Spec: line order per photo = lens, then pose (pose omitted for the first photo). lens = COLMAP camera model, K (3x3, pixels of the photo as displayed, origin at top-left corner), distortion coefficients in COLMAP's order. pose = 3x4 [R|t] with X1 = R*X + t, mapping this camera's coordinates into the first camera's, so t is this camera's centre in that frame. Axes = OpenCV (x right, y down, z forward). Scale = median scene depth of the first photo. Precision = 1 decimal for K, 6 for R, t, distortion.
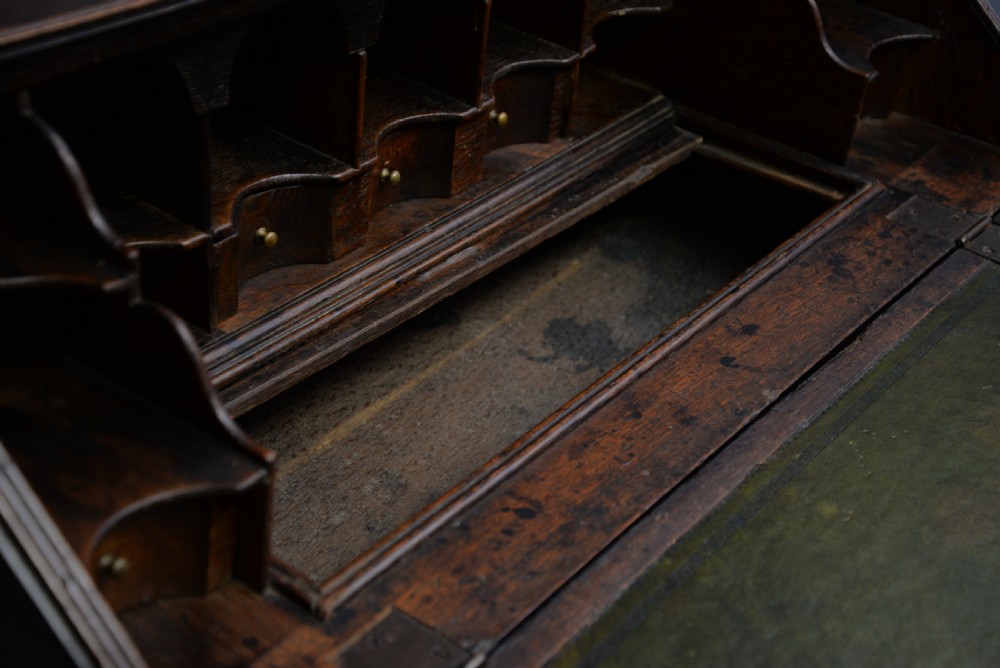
lens RADIAL K [[1568.4, 0, 500.5], [0, 1568.4, 343.3], [0, 0, 1]] dist [0.315362, 0.000000]
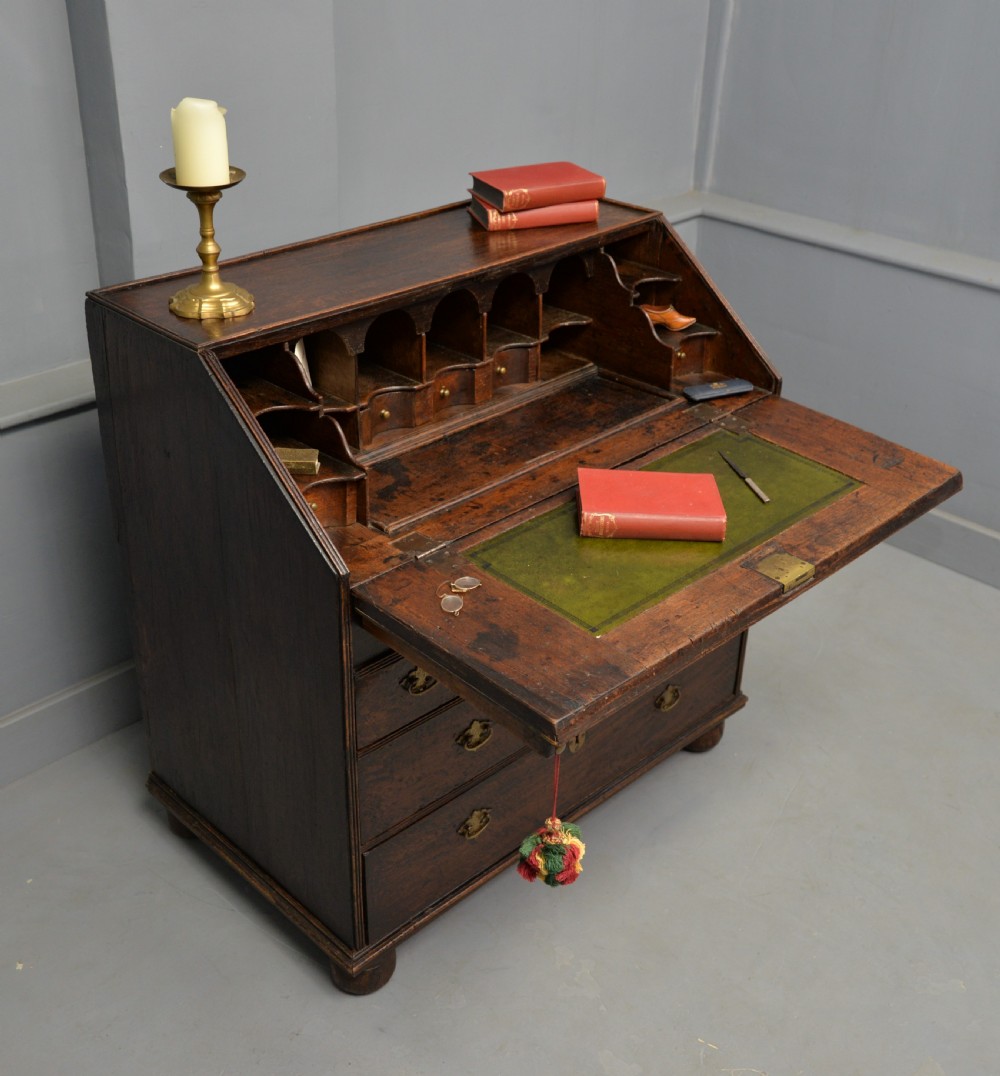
lens RADIAL K [[1327.9, 0, 476.8], [0, 1327.9, 552.7], [0, 0, 1]] dist [-0.050027, 0.000000]
pose [[0.984350, -0.009910, -0.175946, 0.332574], [-0.005750, 0.996080, -0.088274, 0.313790], [0.176131, 0.087904, 0.980434, -0.899033]]
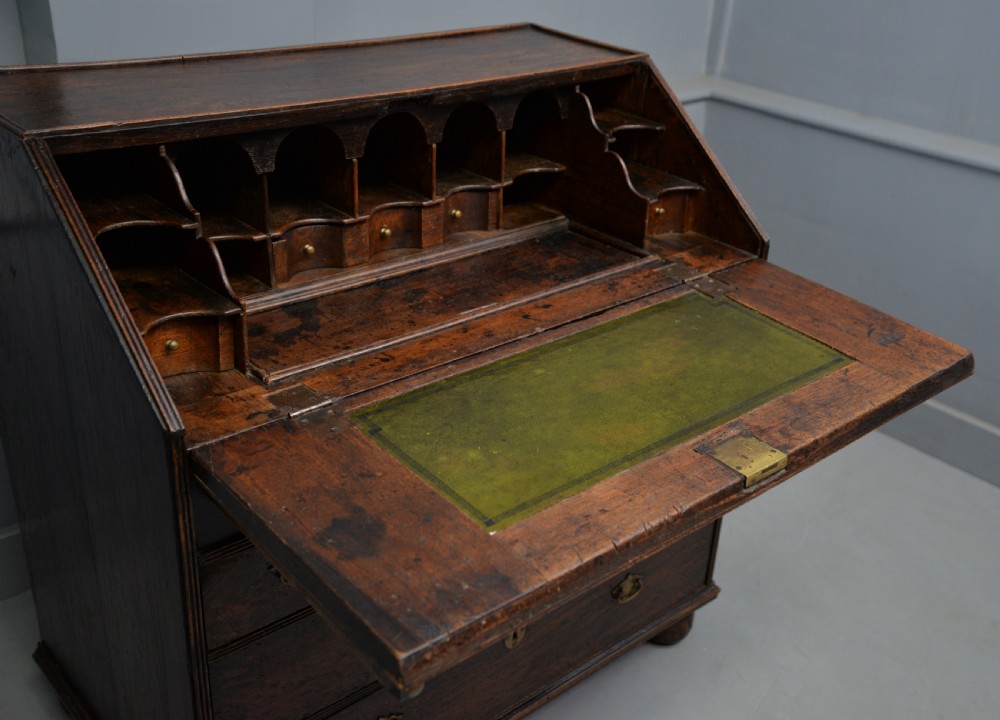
lens RADIAL K [[1075.6, 0, 538.0], [0, 1075.6, 367.5], [0, 0, 1]] dist [0.050603, 0.000000]
pose [[0.982681, 0.040385, -0.180850, 0.405484], [-0.065386, 0.988755, -0.134492, 0.254790], [0.173385, 0.143988, 0.974272, -0.293503]]
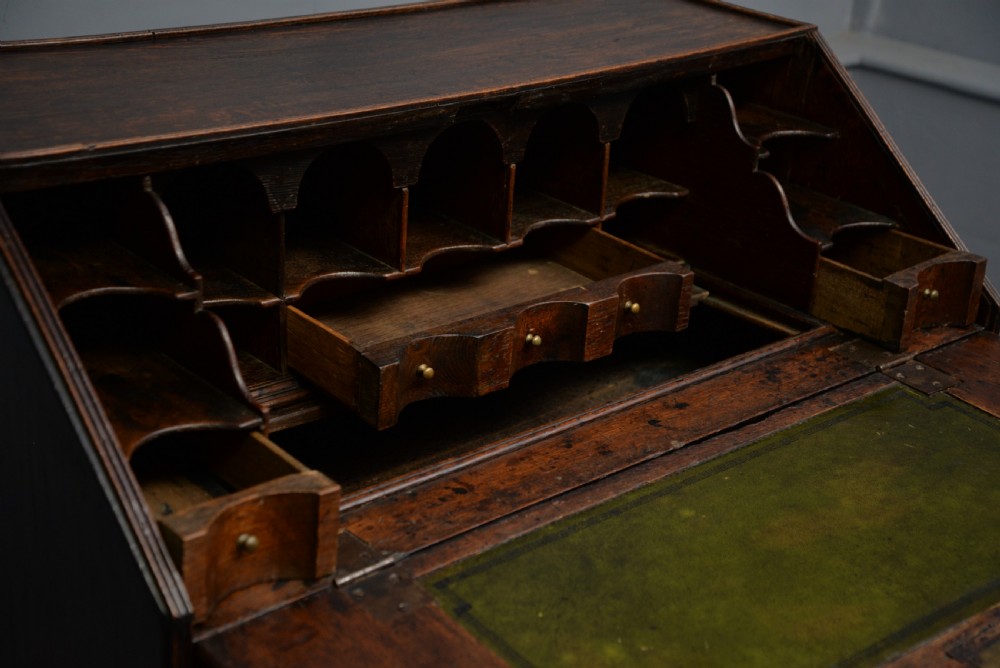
lens RADIAL K [[1535.8, 0, 496.1], [0, 1535.8, 341.1], [0, 0, 1]] dist [0.287654, 0.000000]
pose [[0.977705, 0.048802, -0.204236, 0.278524], [-0.086091, 0.980277, -0.177894, 0.189227], [0.191526, 0.191511, 0.962622, -0.298410]]
